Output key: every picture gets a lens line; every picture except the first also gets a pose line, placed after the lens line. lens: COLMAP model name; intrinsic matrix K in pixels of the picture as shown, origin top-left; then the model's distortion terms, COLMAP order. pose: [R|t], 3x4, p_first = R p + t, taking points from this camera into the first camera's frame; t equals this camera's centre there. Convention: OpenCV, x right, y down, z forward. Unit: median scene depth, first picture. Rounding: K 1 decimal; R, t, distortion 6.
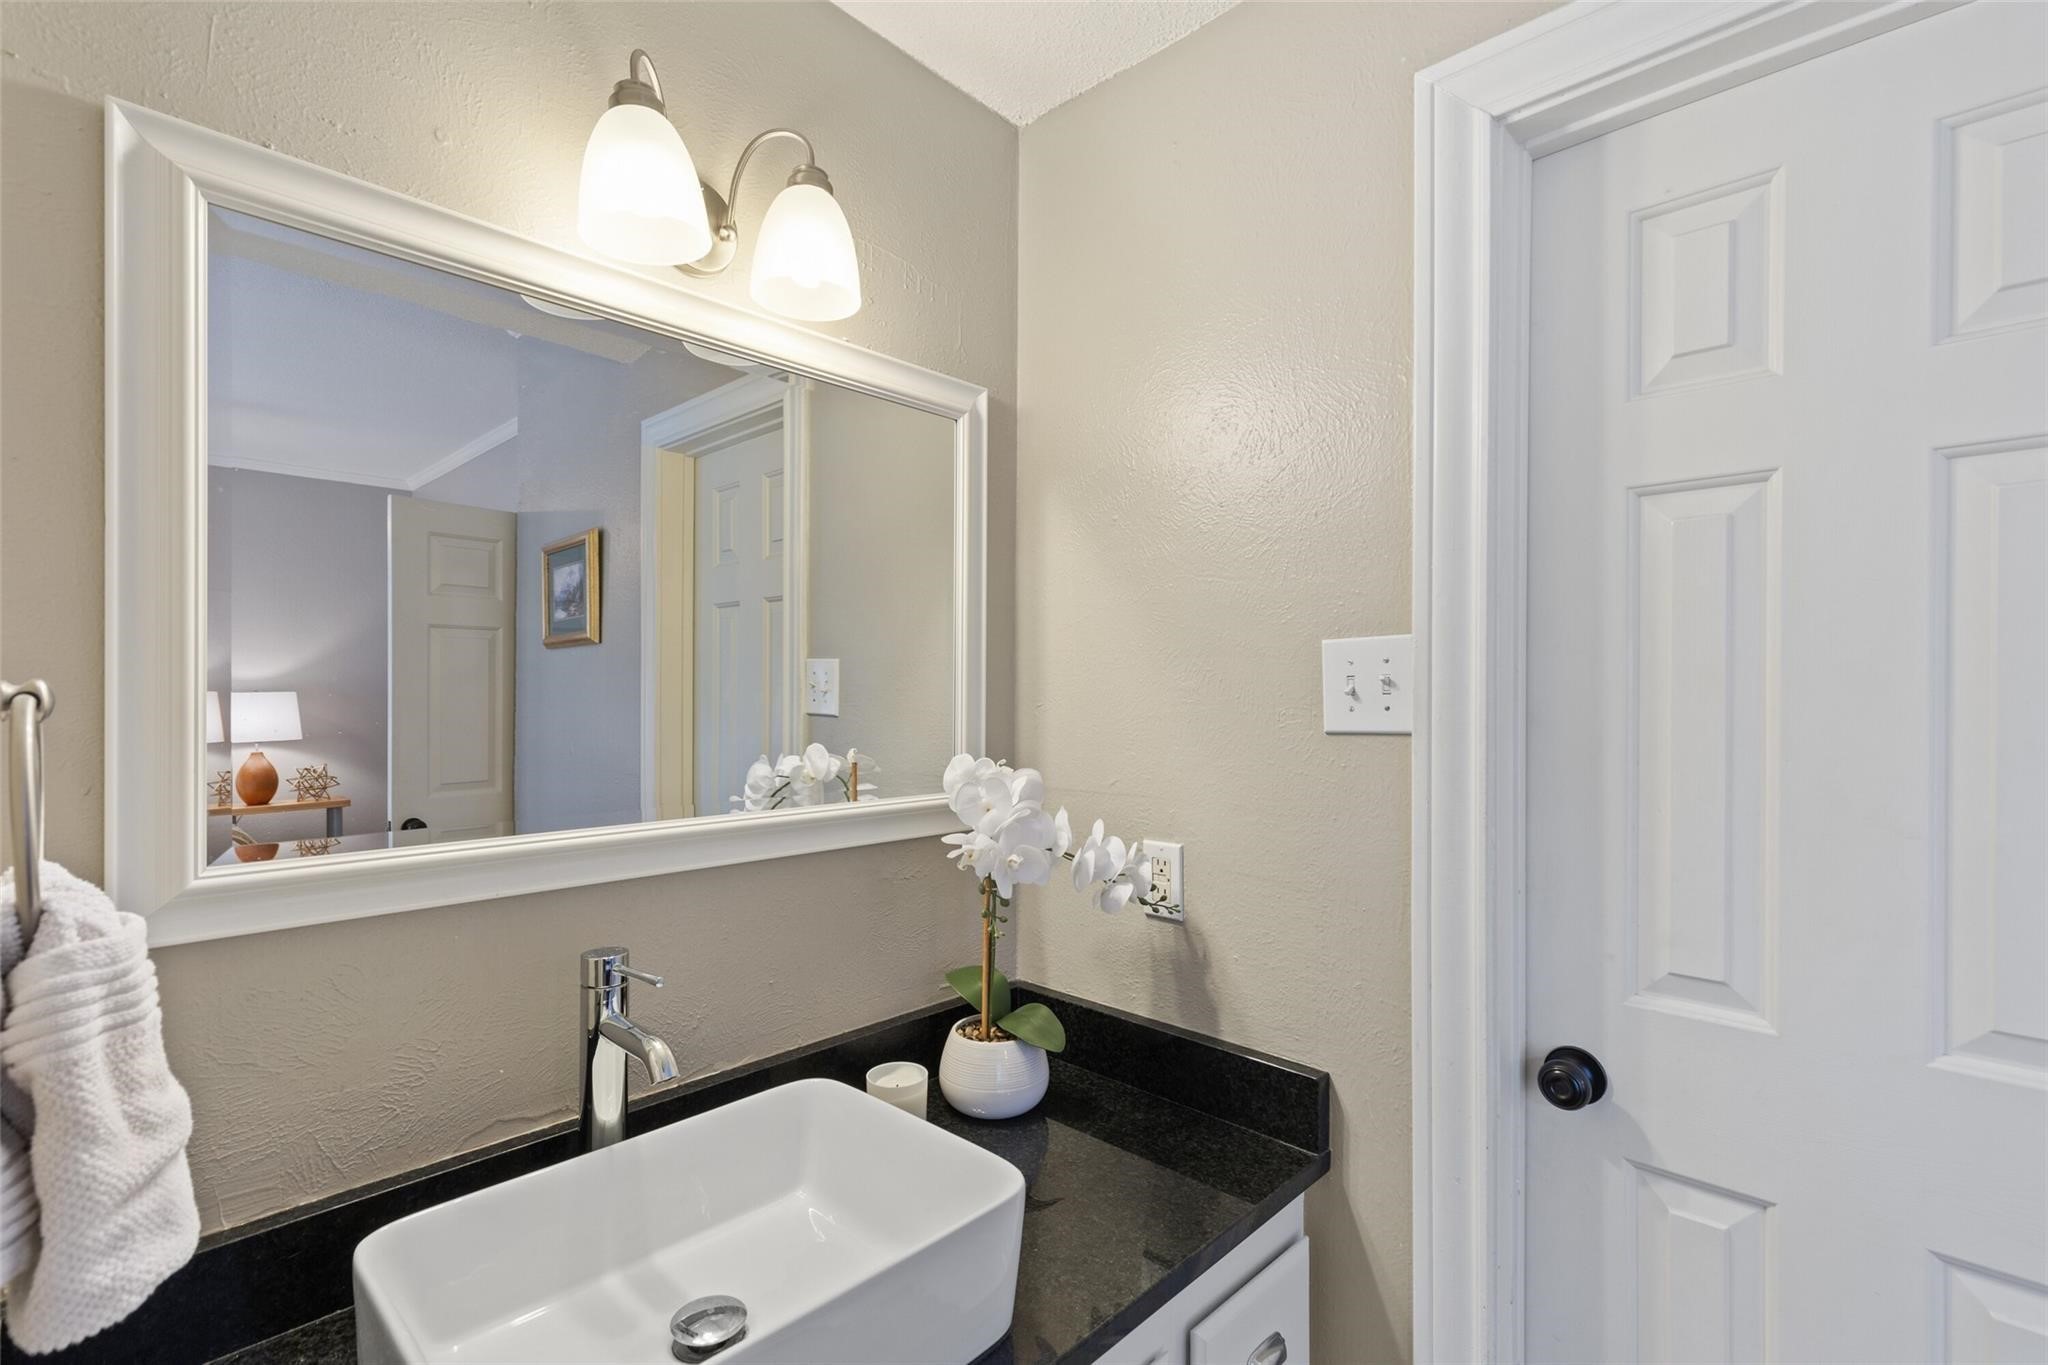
lens RADIAL K [[935.3, 0, 1022.5], [0, 935.3, 687.8], [0, 0, 1]] dist [0.002099, 0.000063]
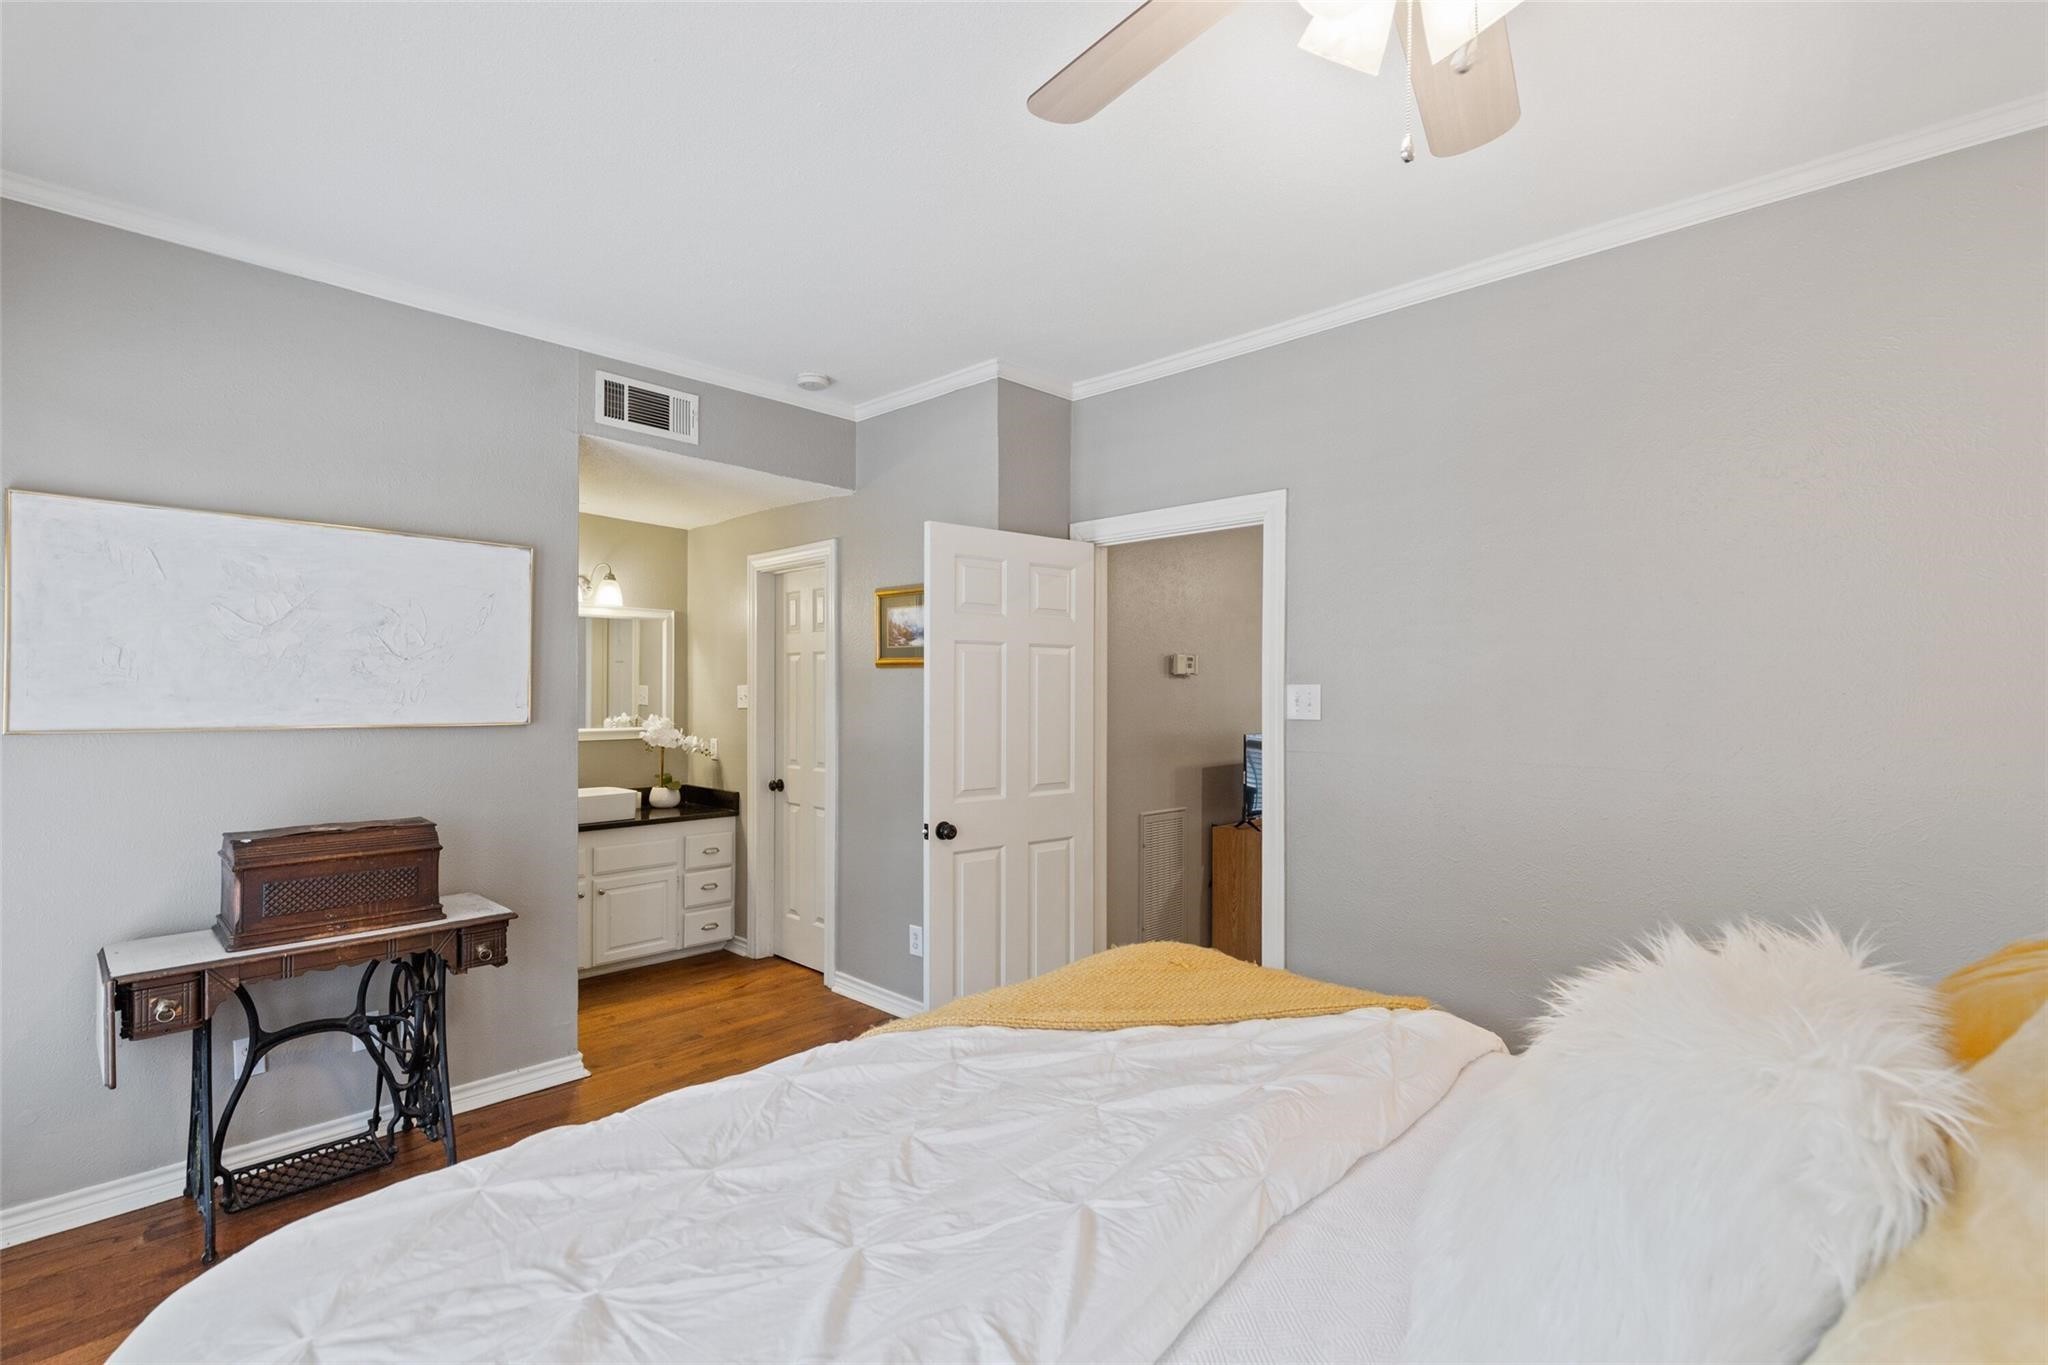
lens RADIAL K [[935.3, 0, 1022.5], [0, 935.3, 687.8], [0, 0, 1]] dist [0.002099, 0.000063]
pose [[0.999857, 0.000435, 0.016928, 1.450251], [-0.000466, 0.999998, 0.001846, -0.051319], [-0.016927, -0.001854, 0.999855, -3.012004]]
